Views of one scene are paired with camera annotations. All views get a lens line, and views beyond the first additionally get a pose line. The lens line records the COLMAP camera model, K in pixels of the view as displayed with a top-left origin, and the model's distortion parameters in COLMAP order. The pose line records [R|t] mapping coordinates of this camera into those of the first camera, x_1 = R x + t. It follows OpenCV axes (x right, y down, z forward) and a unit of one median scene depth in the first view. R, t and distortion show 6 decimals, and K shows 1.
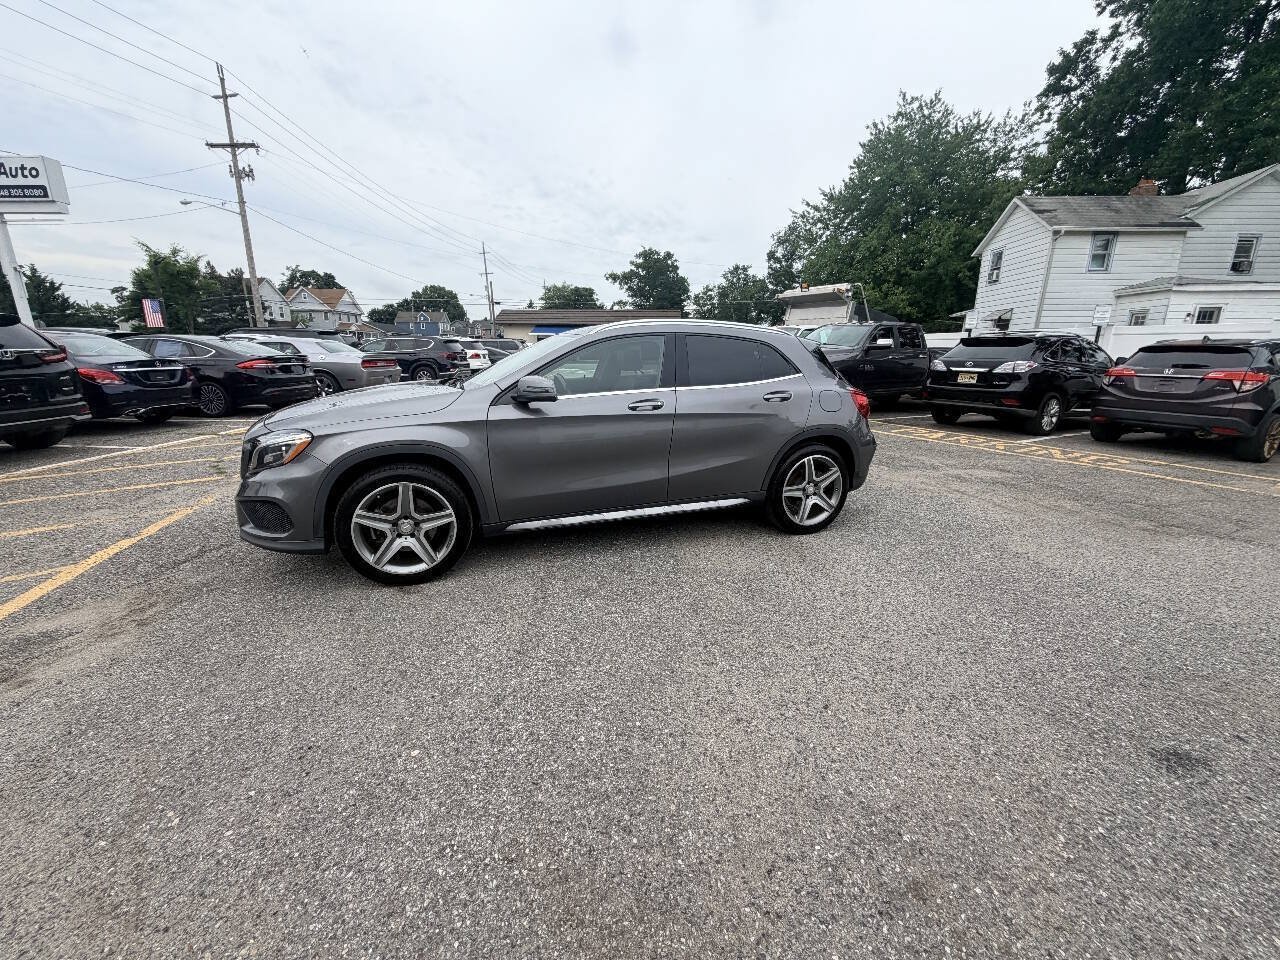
lens RADIAL K [[508.5, 0, 638.2], [0, 508.5, 477.5], [0, 0, 1]] dist [-0.000244, 0.000109]
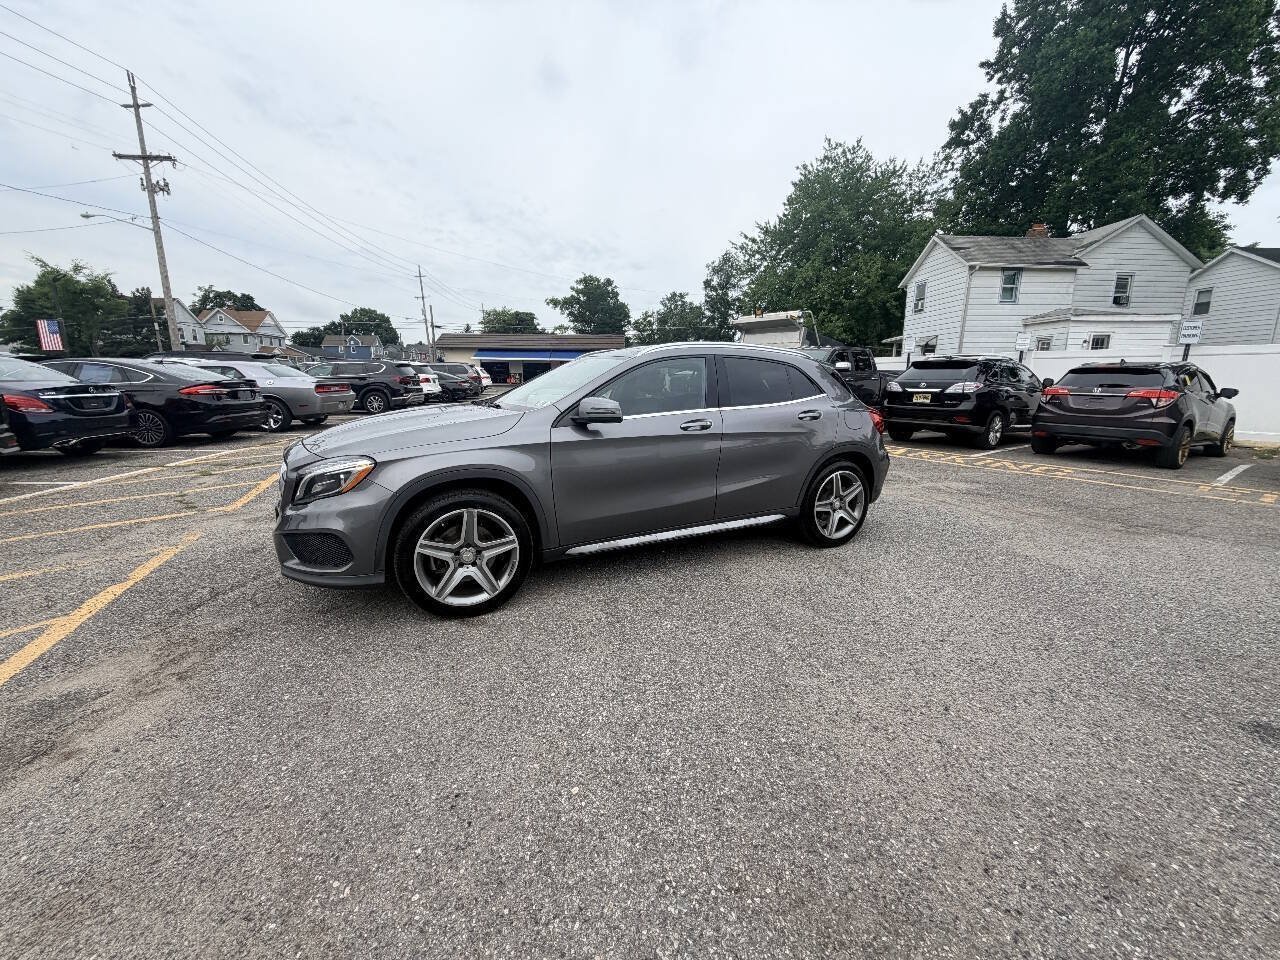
lens RADIAL K [[508.5, 0, 638.2], [0, 508.5, 477.5], [0, 0, 1]] dist [-0.000244, 0.000109]
pose [[0.993057, -0.026336, 0.114647, -0.028947], [0.031465, 0.998572, -0.043165, 0.000285], [-0.113347, 0.046472, 0.992468, 0.001353]]
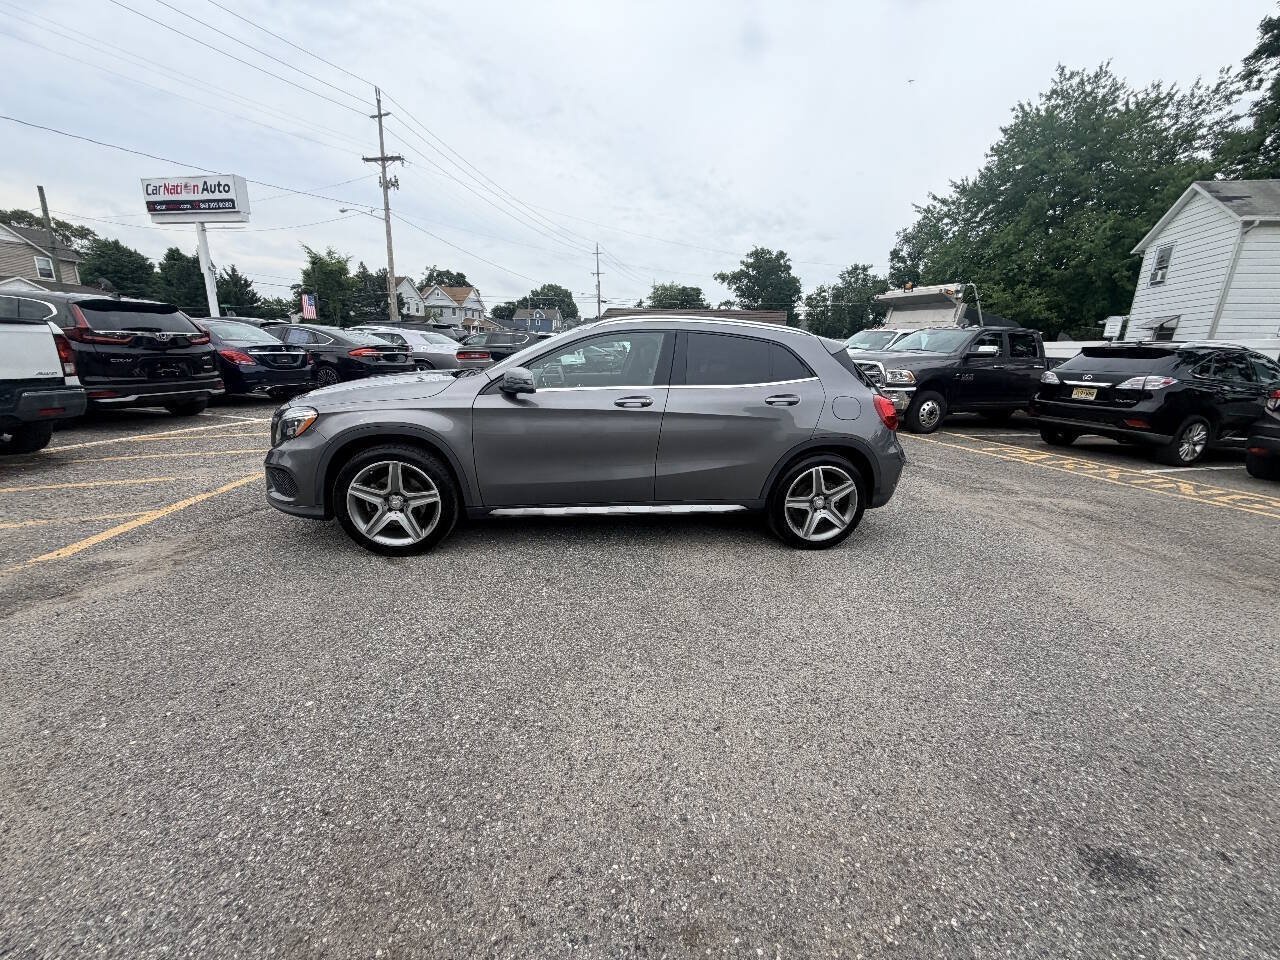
lens RADIAL K [[508.5, 0, 638.2], [0, 508.5, 477.5], [0, 0, 1]] dist [-0.000244, 0.000109]
pose [[0.979007, 0.077259, -0.188618, 0.029346], [-0.077246, 0.996984, 0.007431, -0.000445], [0.188624, 0.007295, 0.982022, 0.003909]]
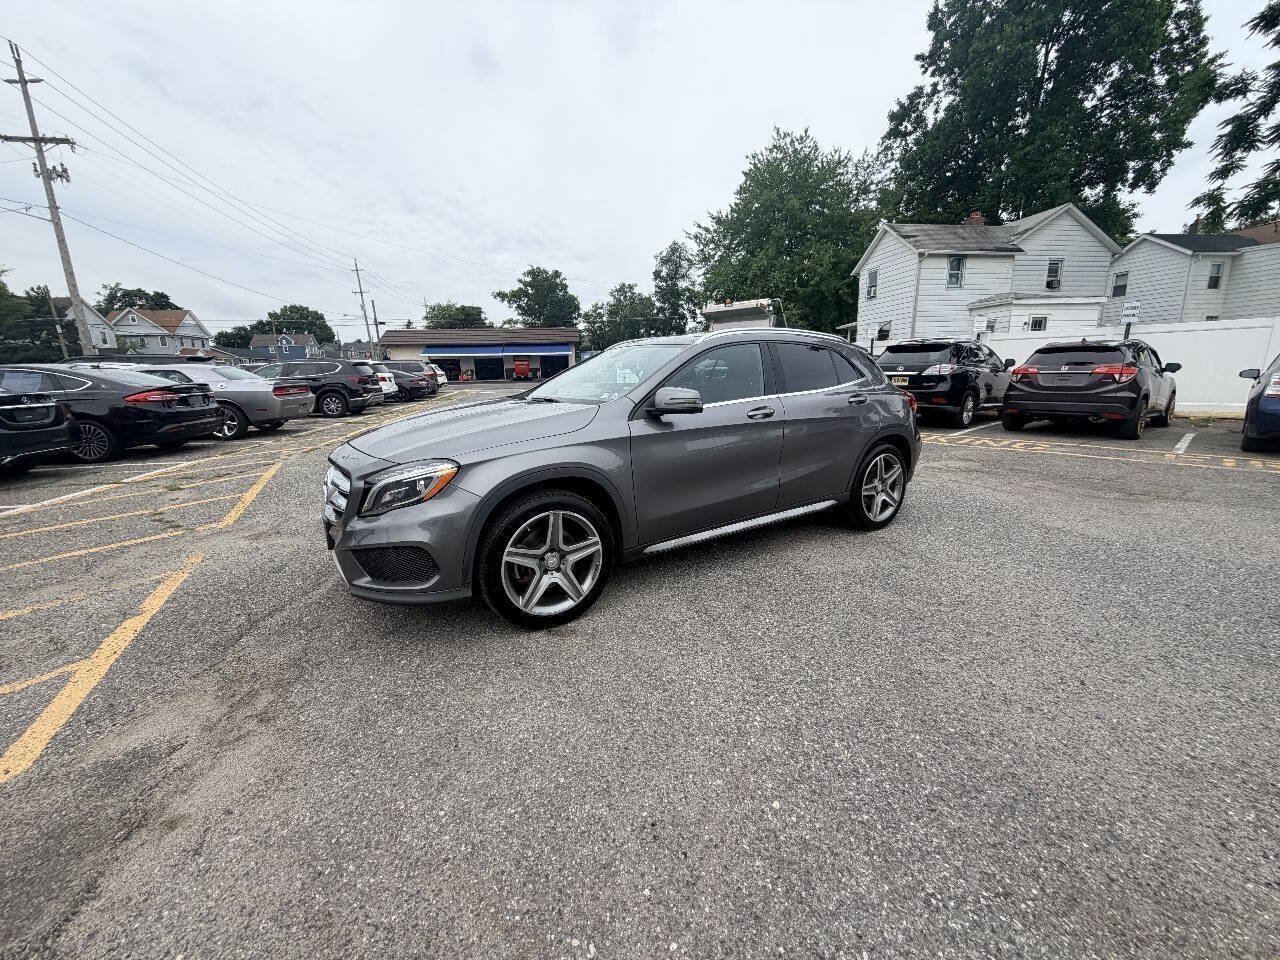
lens RADIAL K [[507.3, 0, 637.9], [0, 507.3, 480.0], [0, 0, 1]] dist [0.000148, -0.000448]
pose [[0.976503, -0.076355, 0.201525, -0.056441], [0.081745, 0.996481, -0.018548, -0.001840], [-0.199400, 0.034586, 0.979308, 0.011317]]
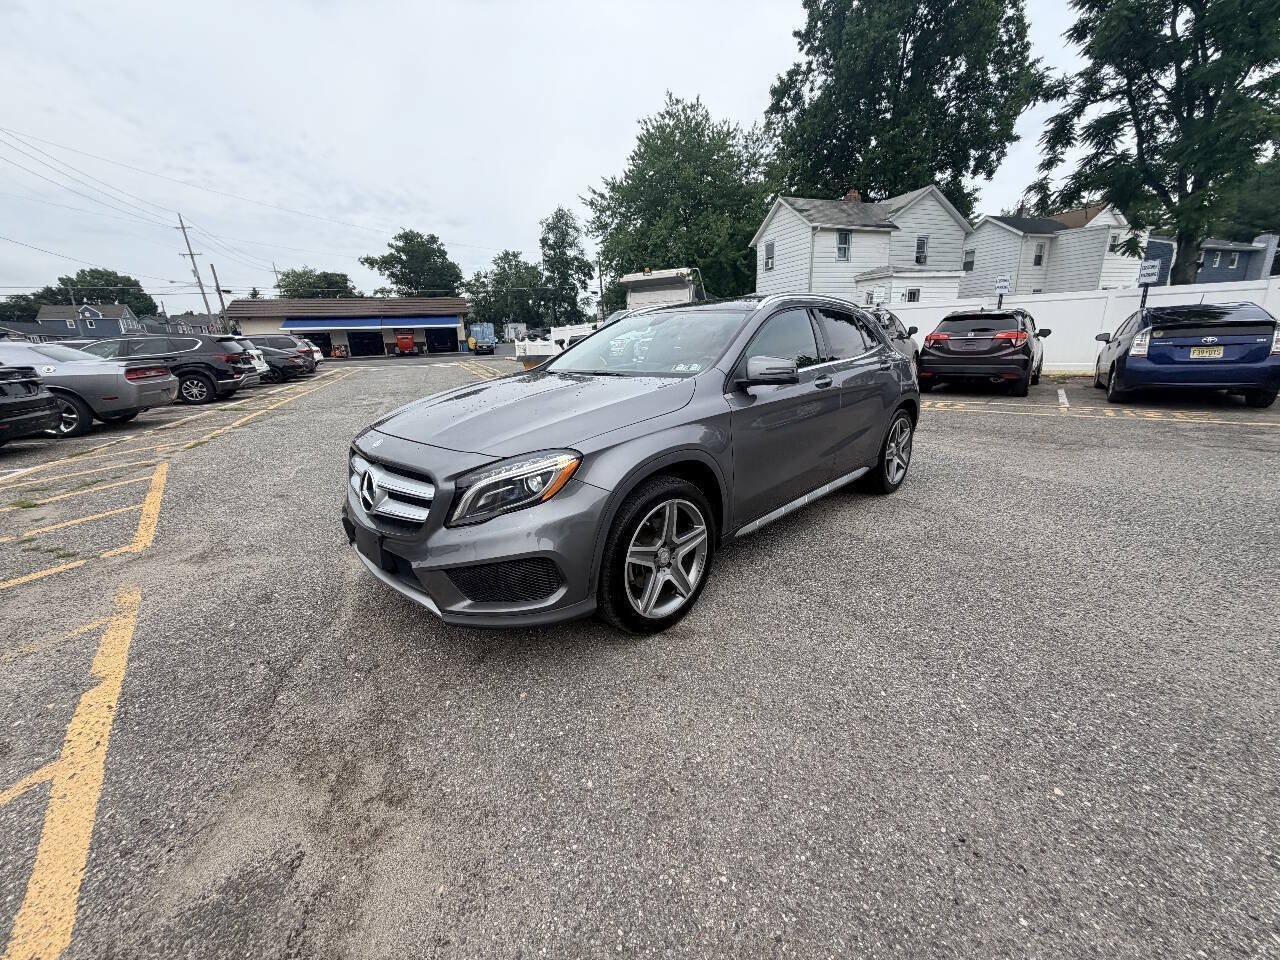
lens RADIAL K [[508.5, 0, 638.2], [0, 508.5, 477.5], [0, 0, 1]] dist [-0.000244, 0.000109]
pose [[0.908608, -0.149922, 0.389813, -0.092347], [0.141461, 0.988654, 0.050508, -0.008193], [-0.392963, 0.009252, 0.919508, 0.034286]]
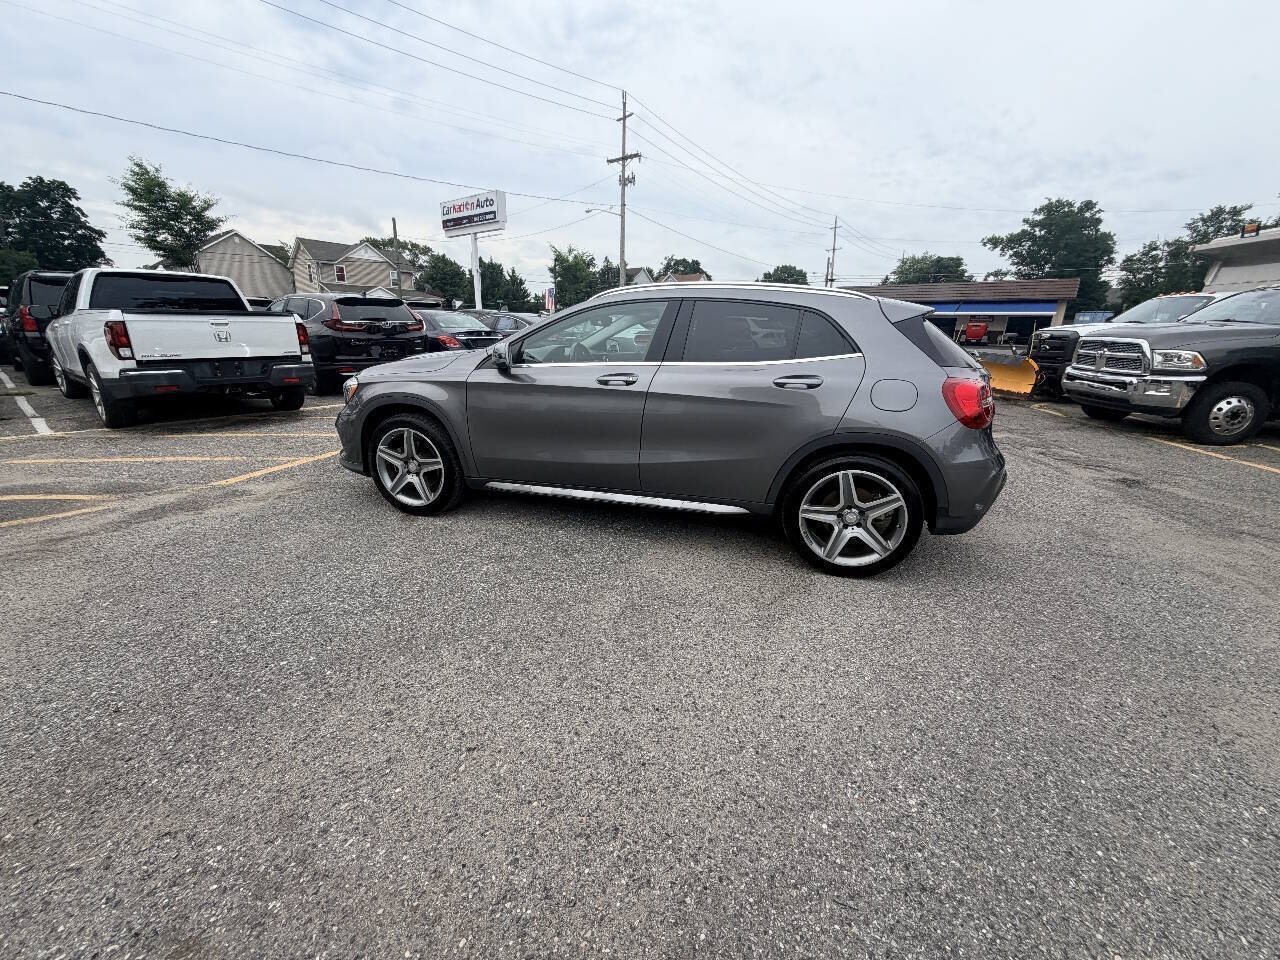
lens RADIAL K [[508.0, 0, 640.0], [0, 508.0, 480.0], [0, 0, 1]] dist [-0.001445, 0.000159]
pose [[0.805702, 0.177604, -0.565067, 0.077715], [-0.154185, 0.983987, 0.089429, -0.007168], [0.571901, 0.015071, 0.820184, 0.038255]]
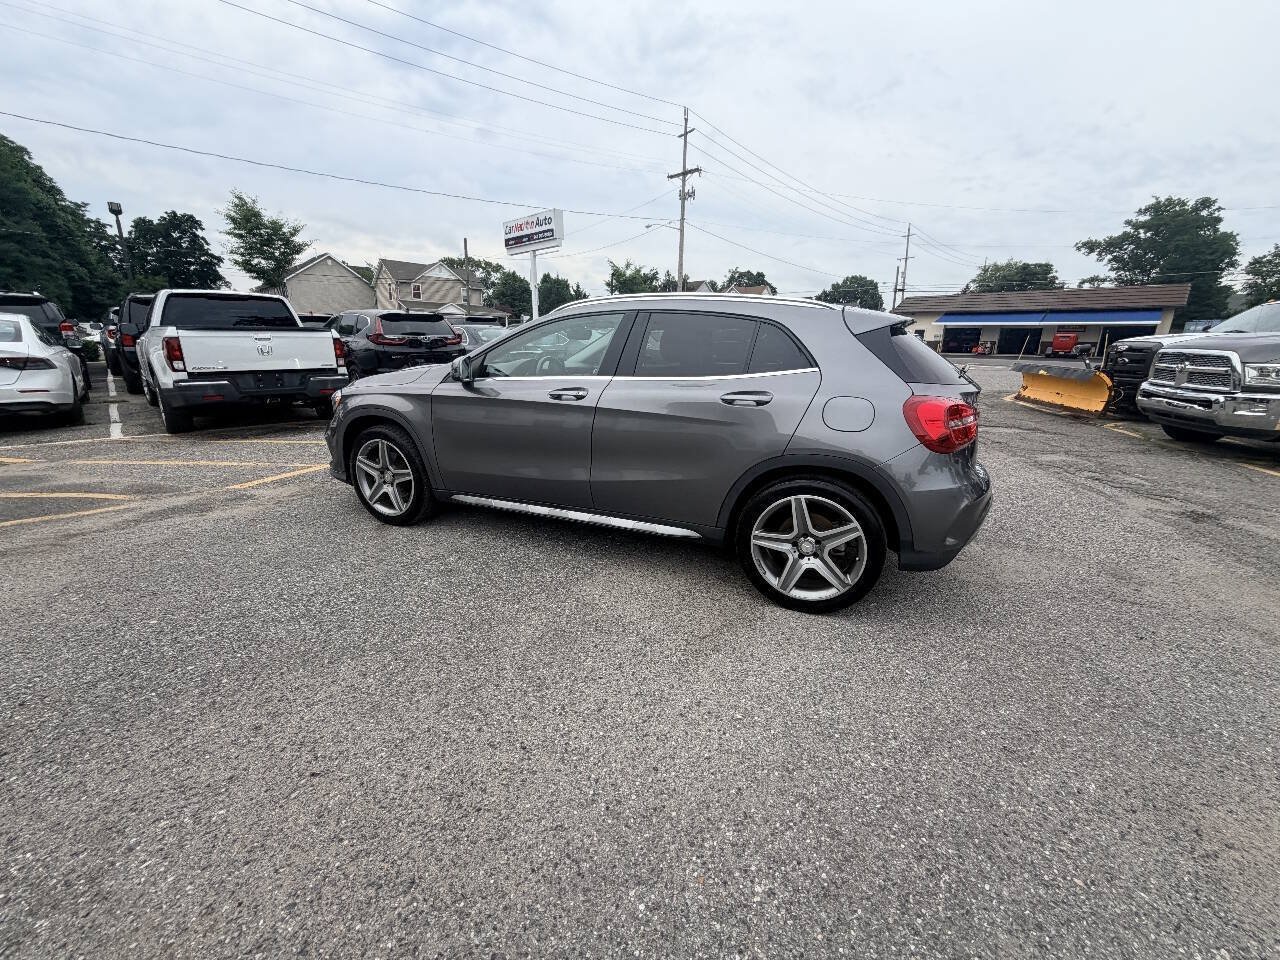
lens RADIAL K [[508.0, 0, 640.0], [0, 508.0, 480.0], [0, 0, 1]] dist [-0.001445, 0.000159]
pose [[0.728068, 0.185968, -0.659798, 0.093918], [-0.172734, 0.981211, 0.085954, -0.012381], [0.663386, 0.051389, 0.746511, 0.057736]]
